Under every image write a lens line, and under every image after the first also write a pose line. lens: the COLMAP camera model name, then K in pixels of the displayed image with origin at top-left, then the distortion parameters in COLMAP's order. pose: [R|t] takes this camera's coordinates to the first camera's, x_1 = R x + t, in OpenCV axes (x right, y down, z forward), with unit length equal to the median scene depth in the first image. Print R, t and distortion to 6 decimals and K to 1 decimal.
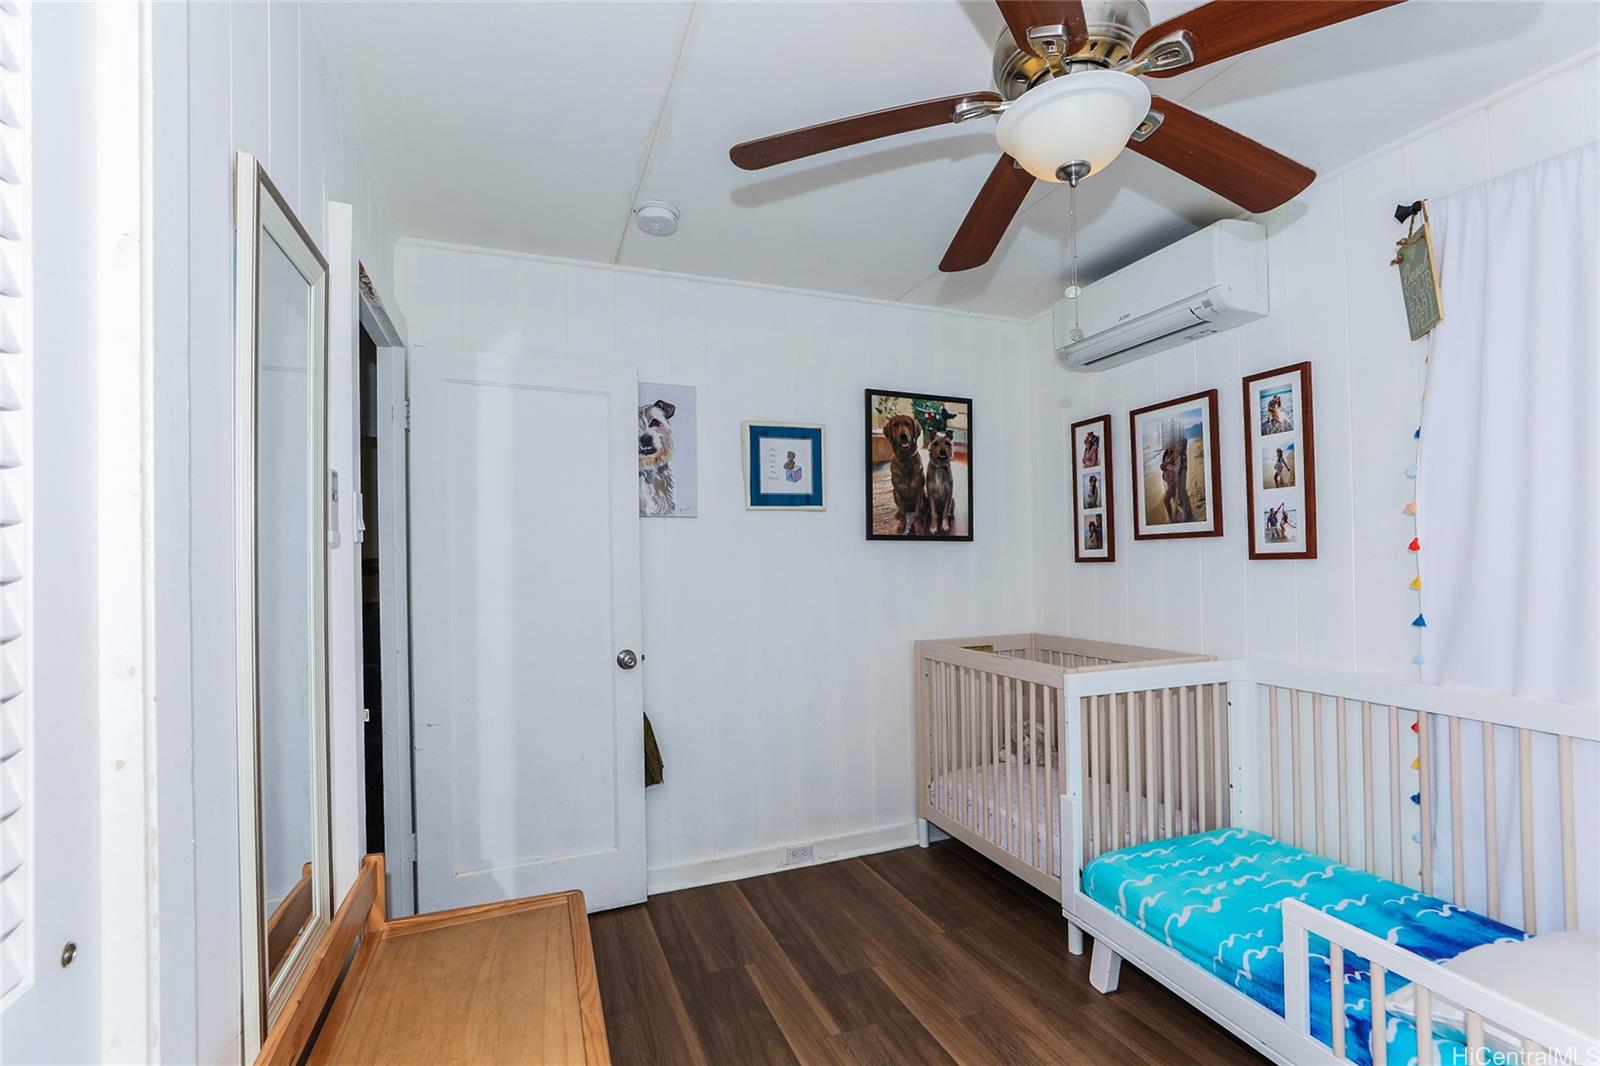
lens RADIAL K [[728.9, 0, 783.2], [0, 728.9, 550.6], [0, 0, 1]] dist [-0.007614, 0.000500]
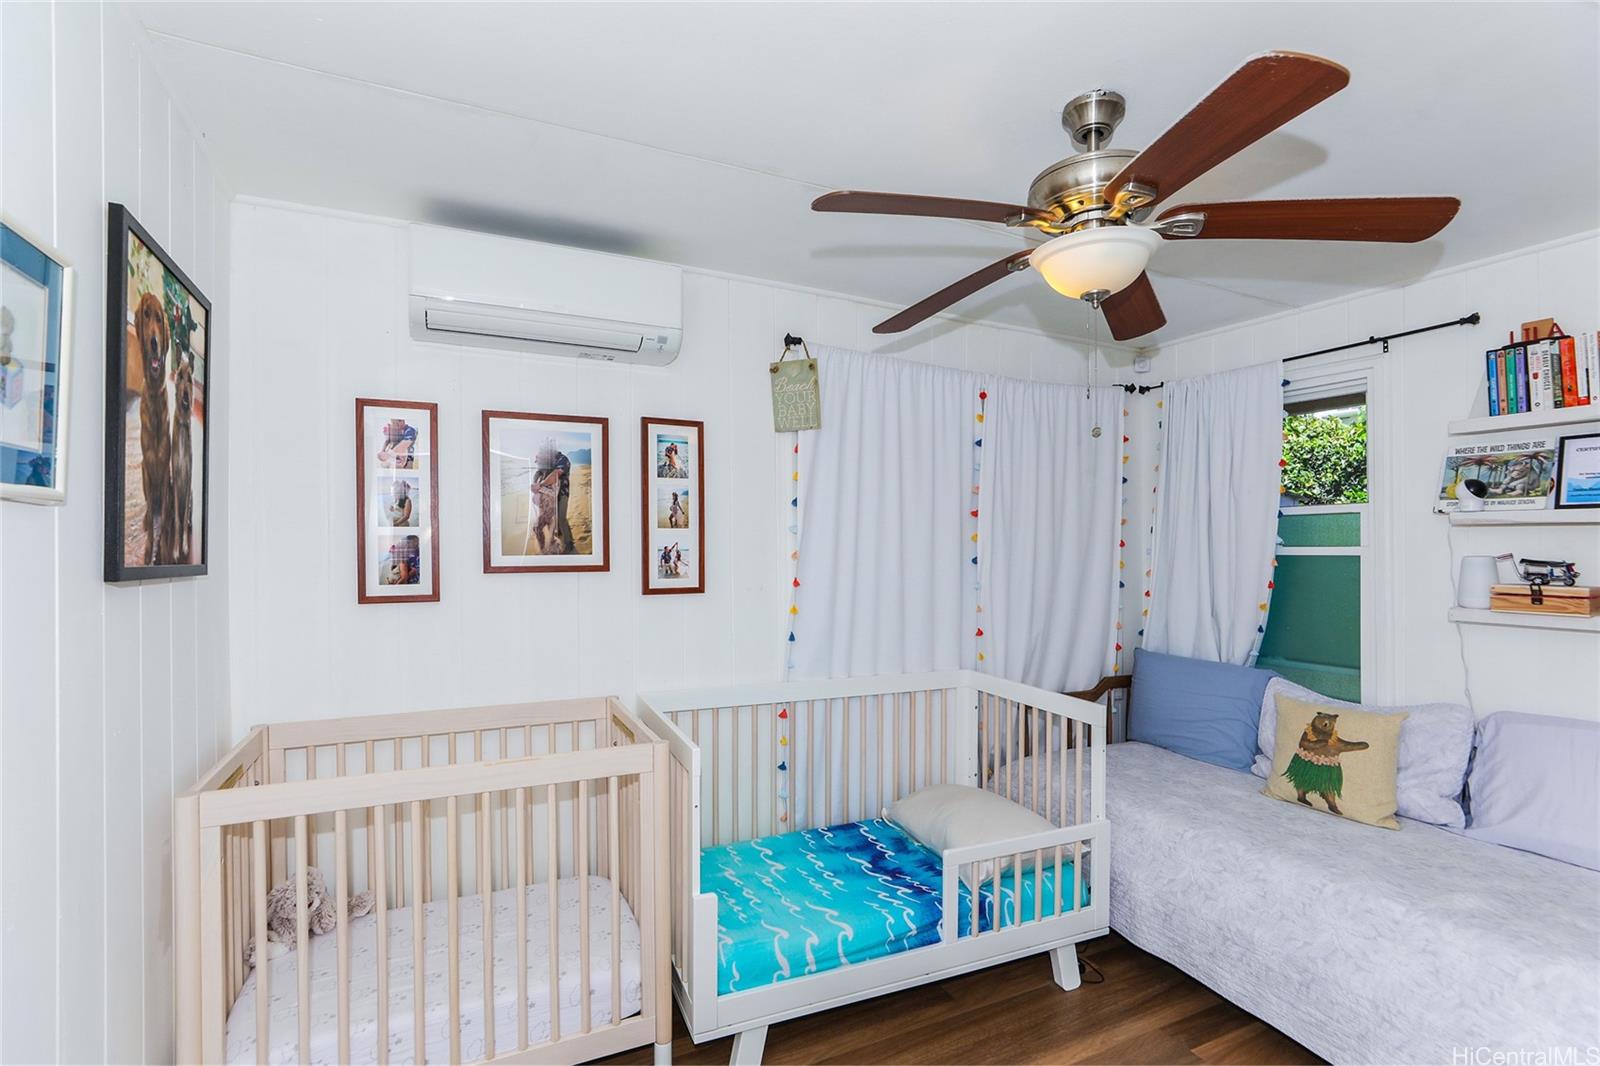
lens RADIAL K [[728.9, 0, 783.2], [0, 728.9, 550.6], [0, 0, 1]] dist [-0.007614, 0.000500]
pose [[-0.068028, 0.007765, 0.997653, -0.410107], [-0.013844, 0.999866, -0.008726, -0.044574], [-0.997587, -0.014405, -0.067911, 0.887284]]
